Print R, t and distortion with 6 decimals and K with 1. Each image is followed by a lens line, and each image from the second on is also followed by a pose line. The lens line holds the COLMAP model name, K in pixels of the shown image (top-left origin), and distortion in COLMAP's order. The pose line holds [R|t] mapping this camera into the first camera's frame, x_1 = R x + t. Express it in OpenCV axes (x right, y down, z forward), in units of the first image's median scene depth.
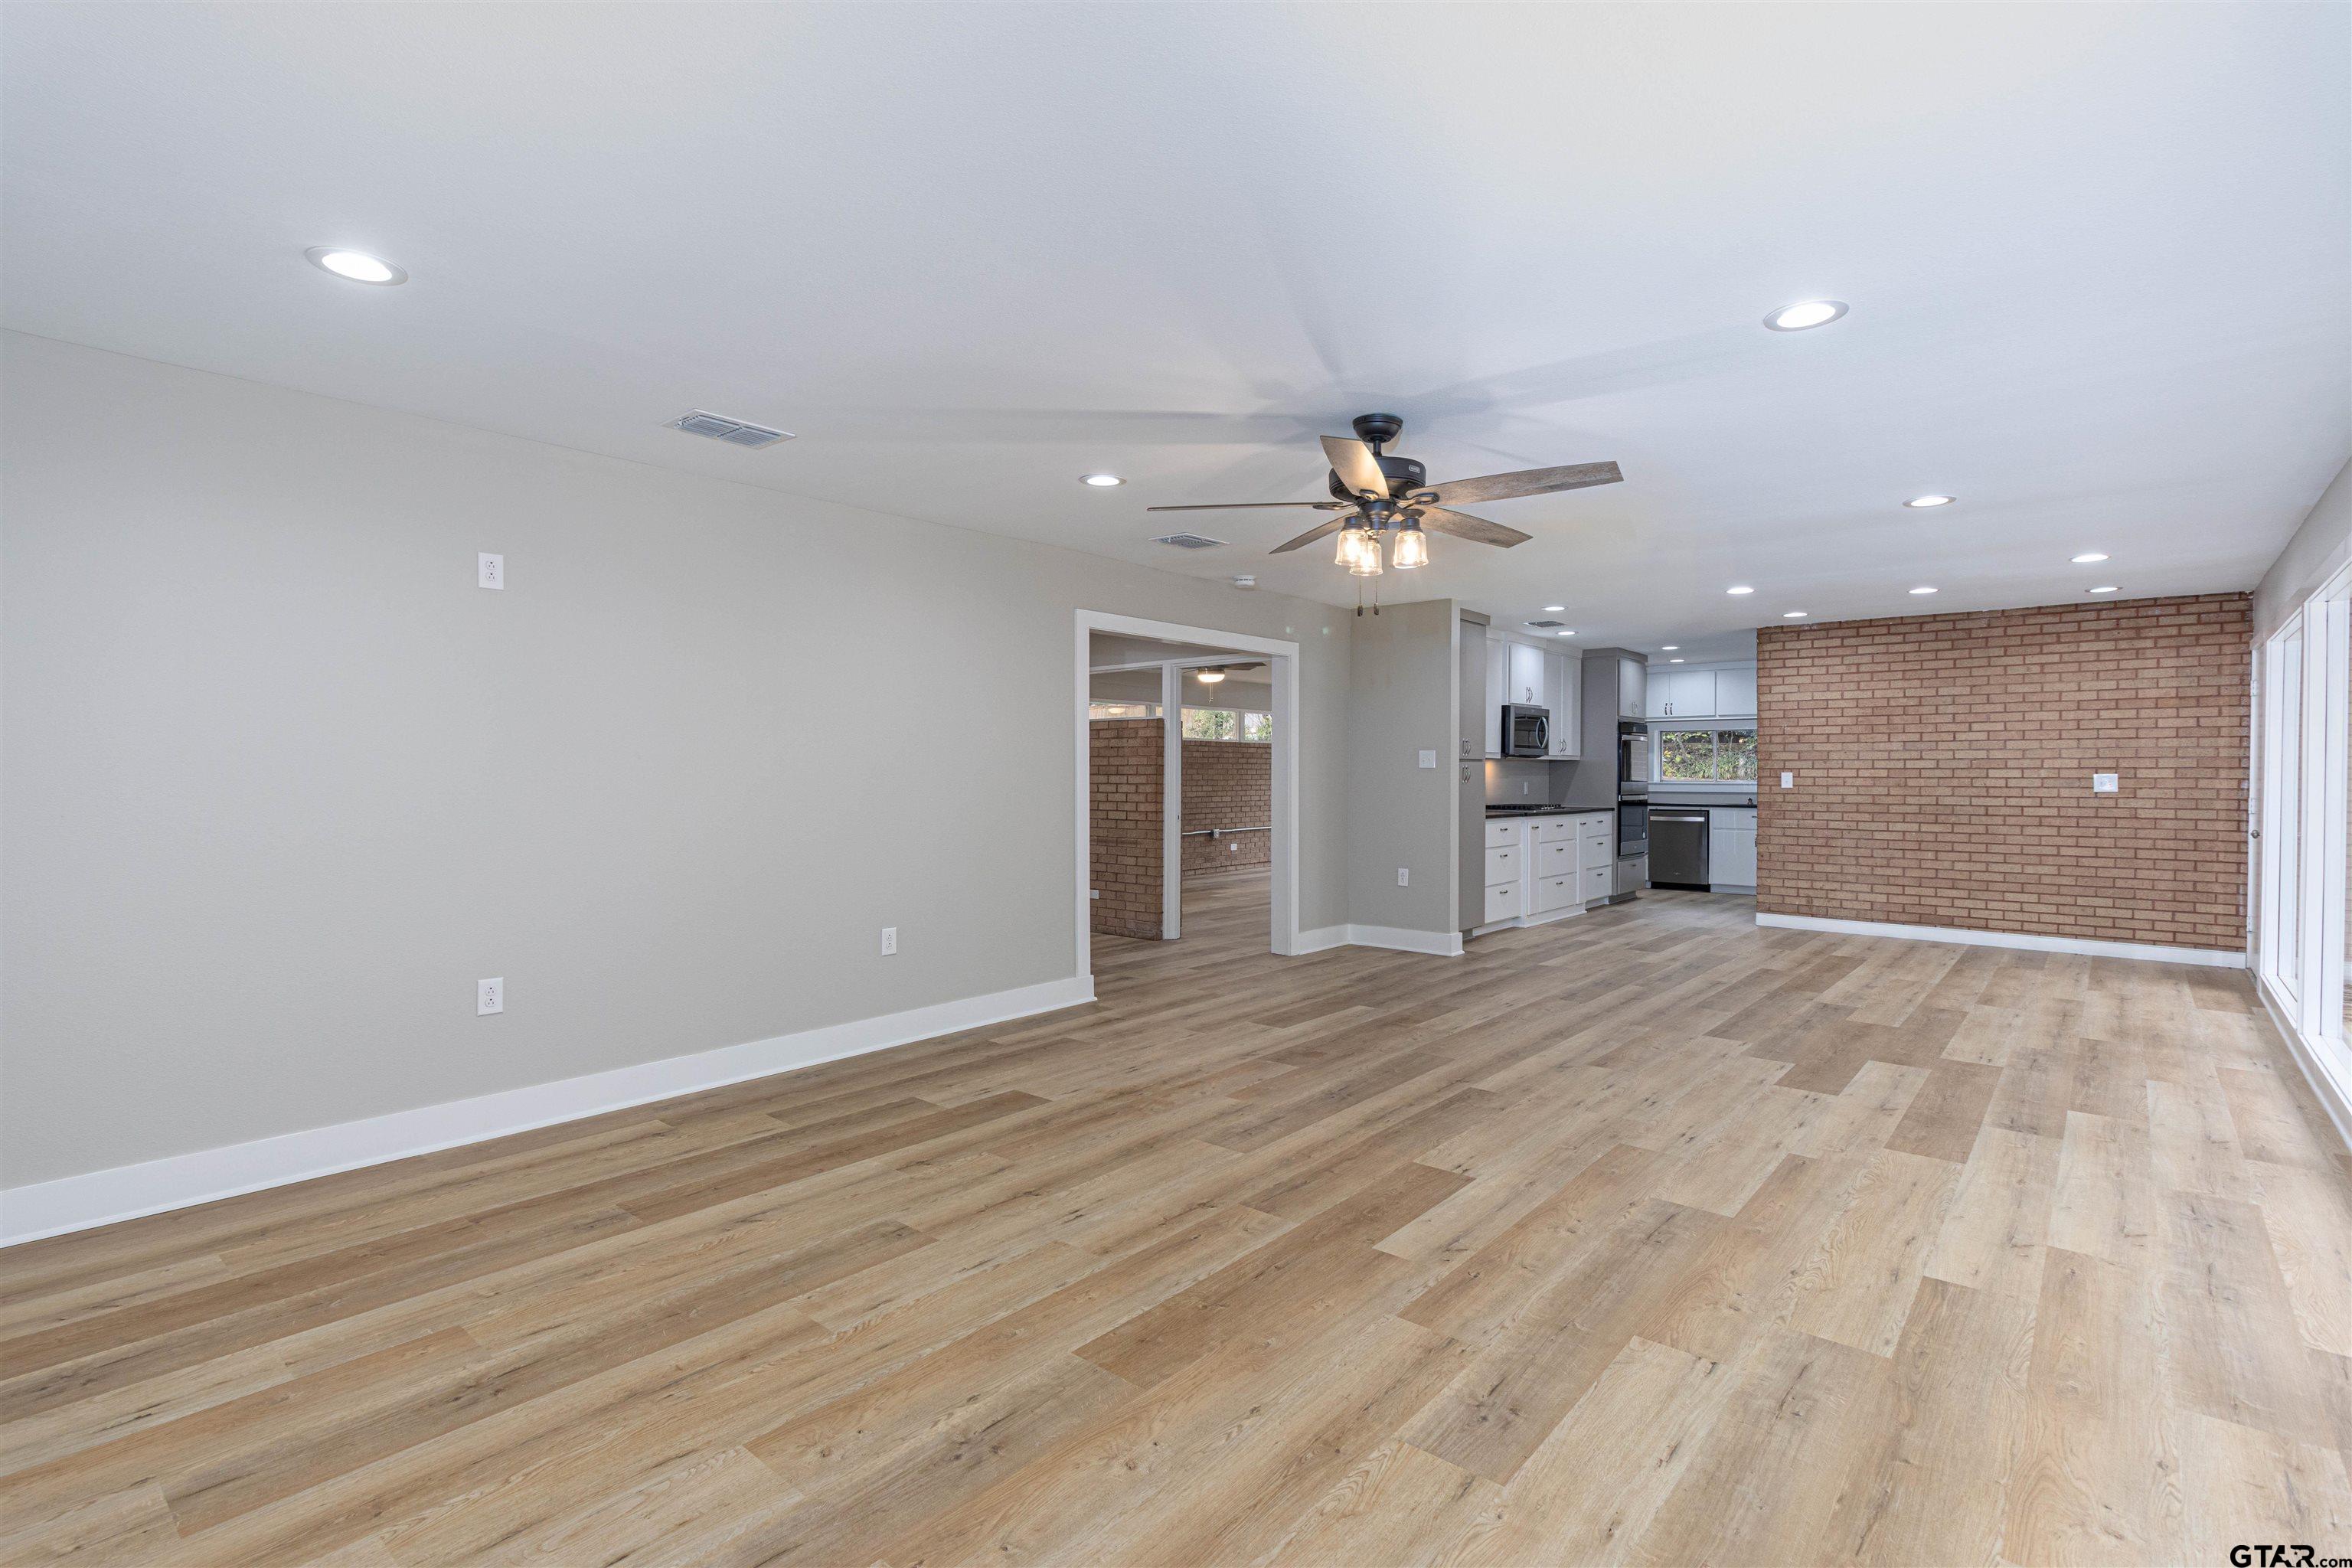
lens RADIAL K [[1083.9, 0, 1176.0], [0, 1083.9, 784.0], [0, 0, 1]] dist [-0.000319, -0.000024]
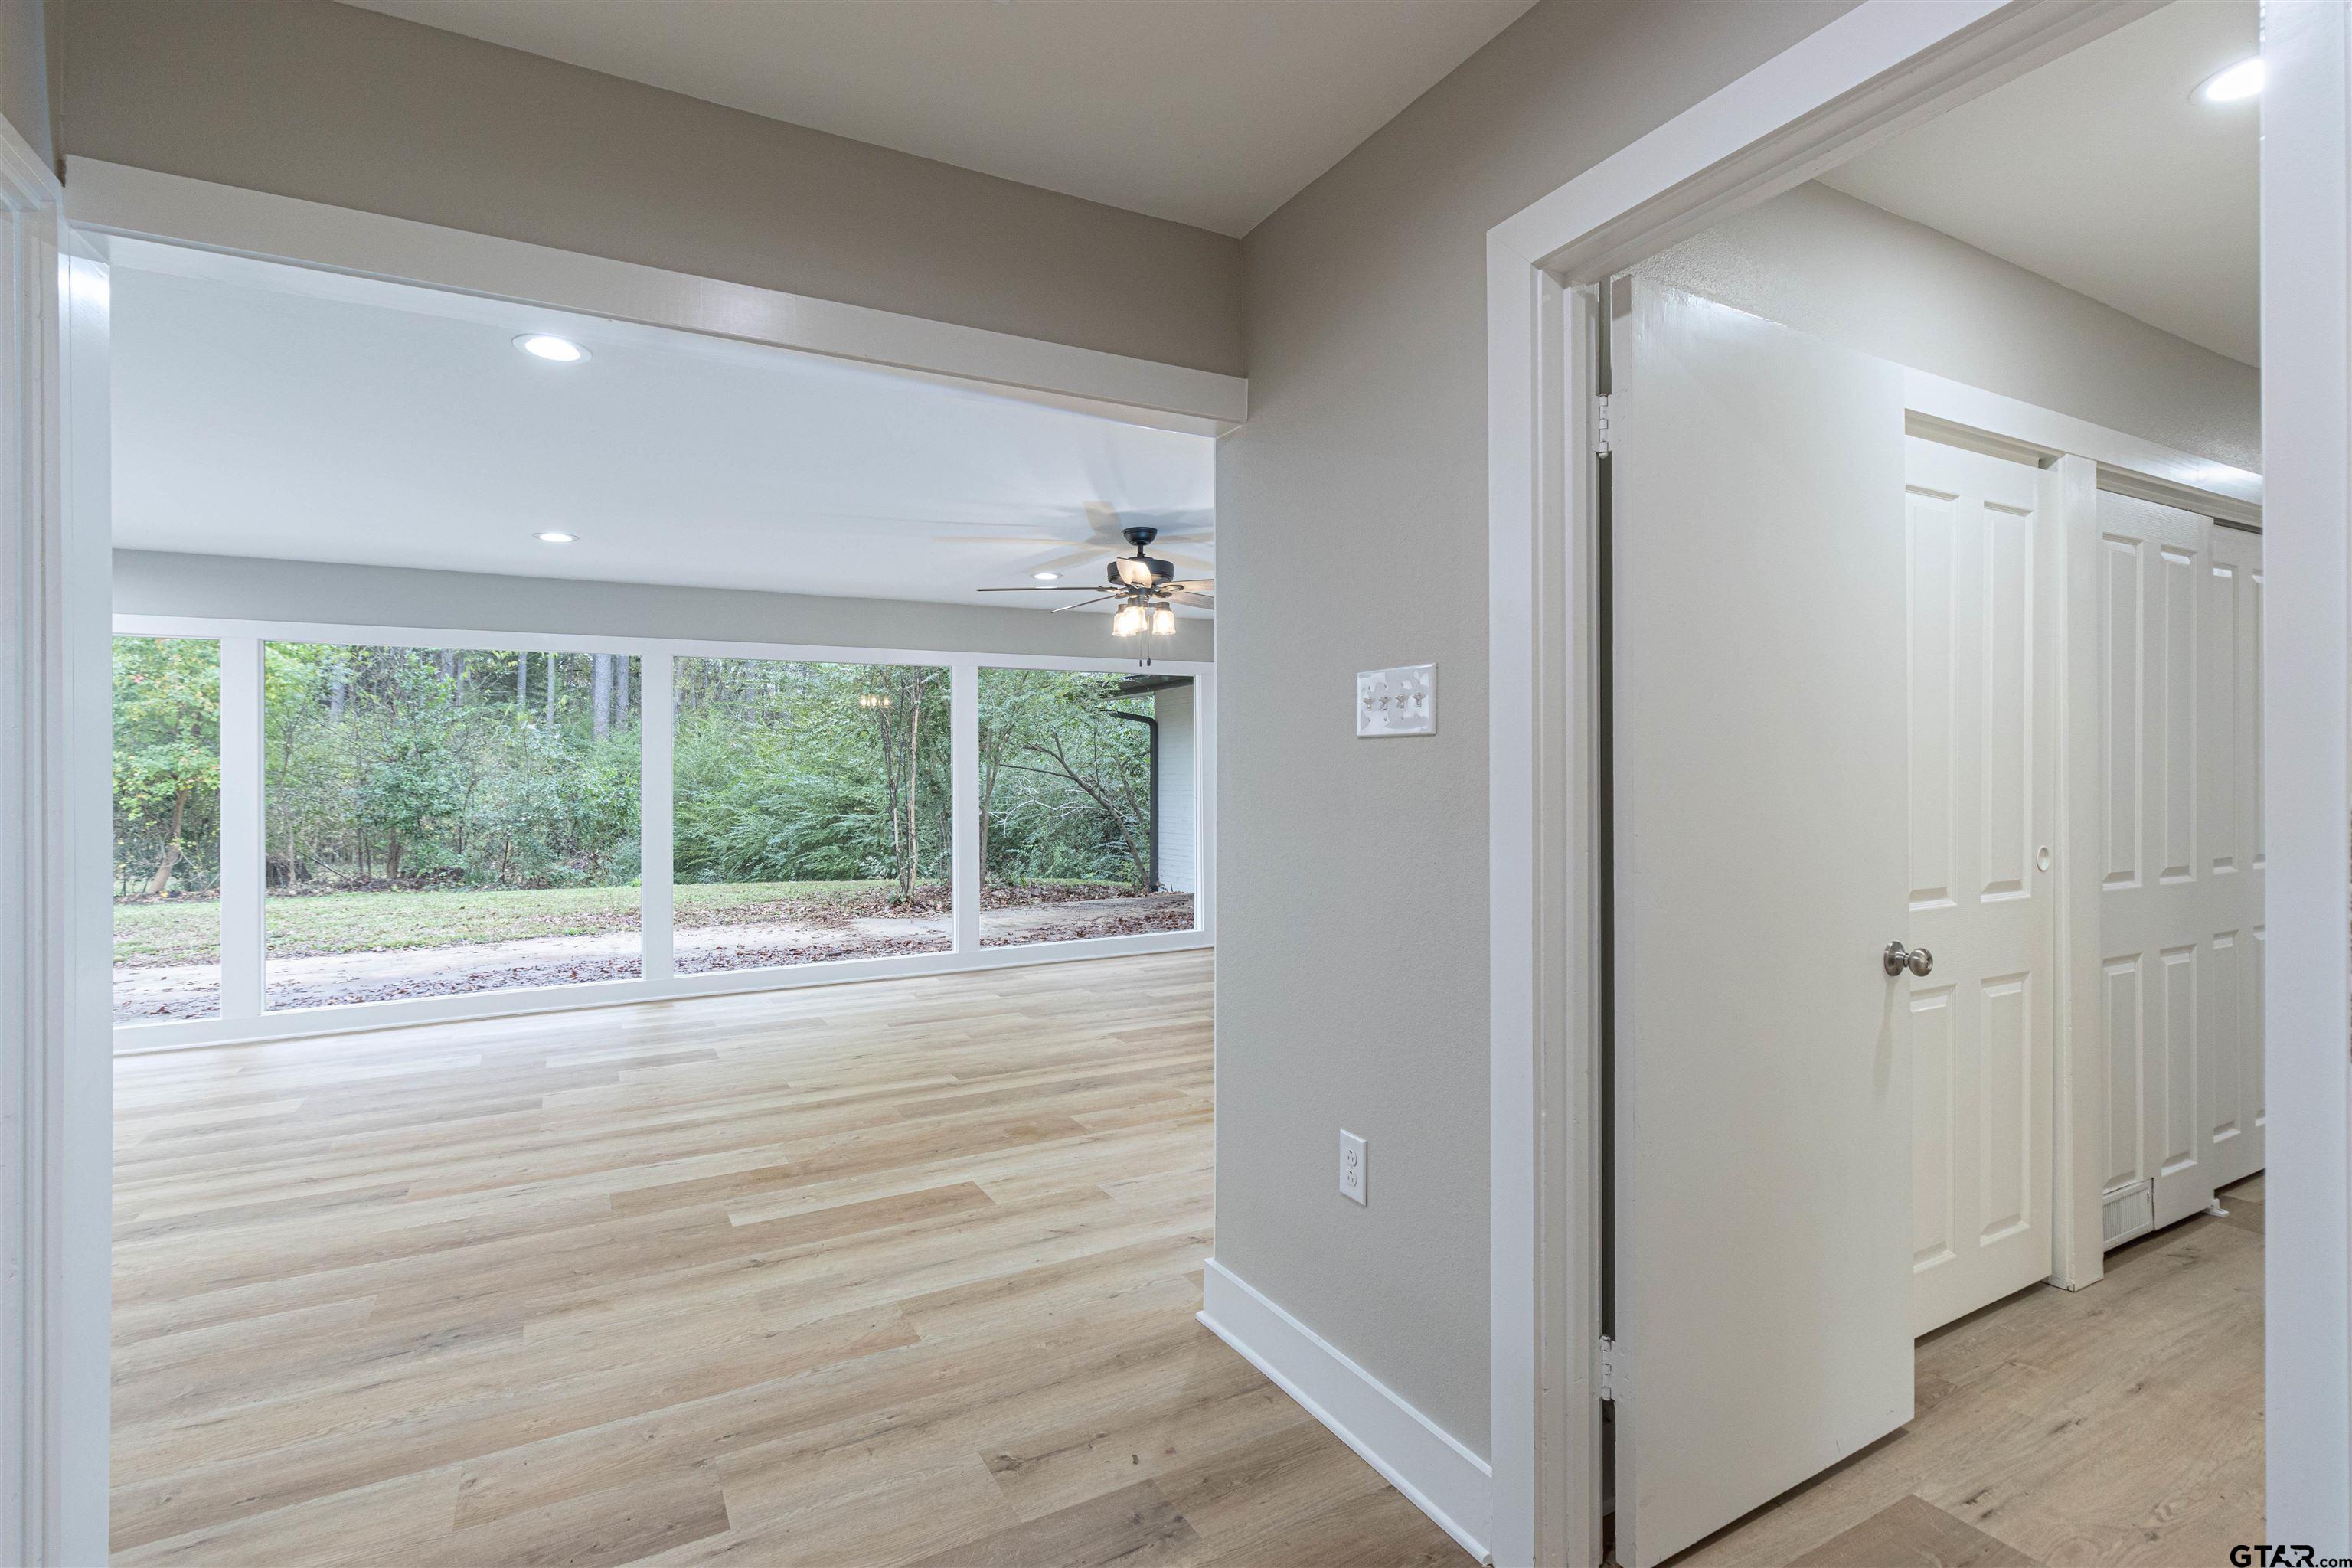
lens RADIAL K [[1083.9, 0, 1176.0], [0, 1083.9, 784.0], [0, 0, 1]] dist [-0.000319, -0.000024]
pose [[-0.940925, 0.004911, 0.338578, -0.267240], [0.009515, 0.999883, 0.011938, -0.017094], [-0.338480, 0.014455, -0.940862, 1.801982]]
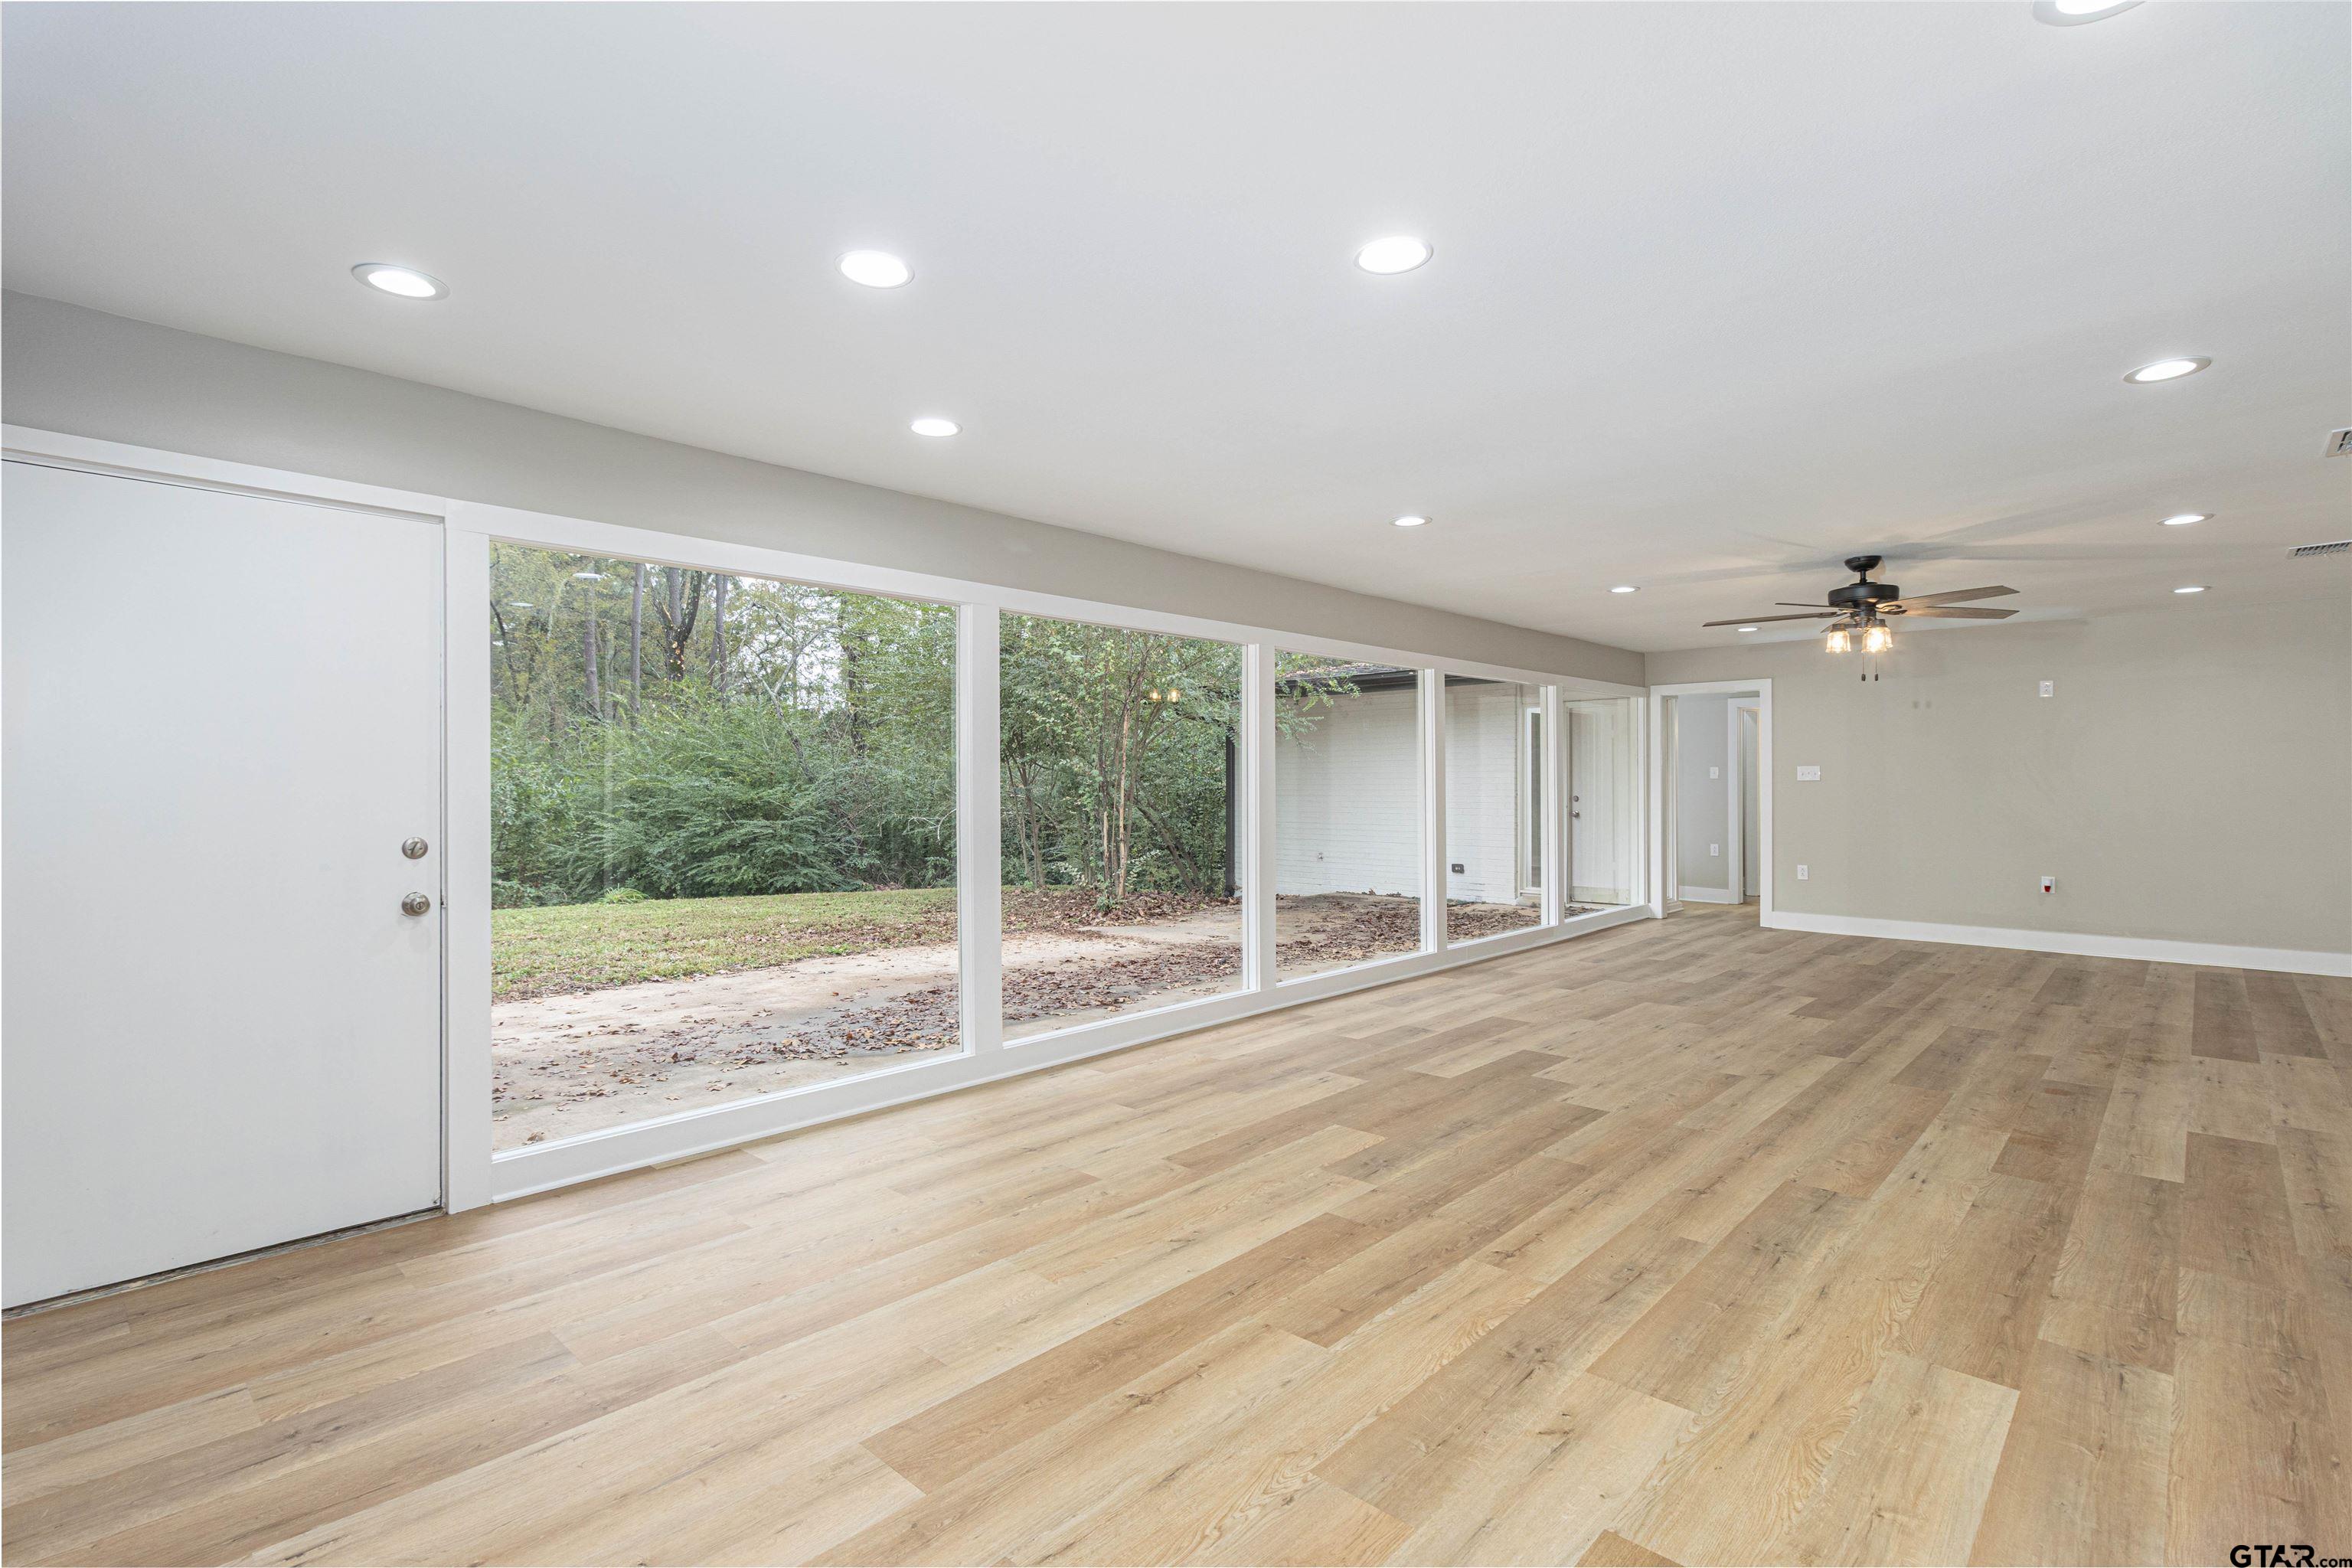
lens RADIAL K [[1081.2, 0, 1170.2], [0, 1081.2, 748.8], [0, 0, 1]] dist [-0.000453, -0.000363]
pose [[-0.998676, 0.000341, 0.051447, 0.874877], [-0.001010, 0.999655, -0.026238, -0.011981], [-0.051439, -0.026255, -0.998331, 2.042462]]
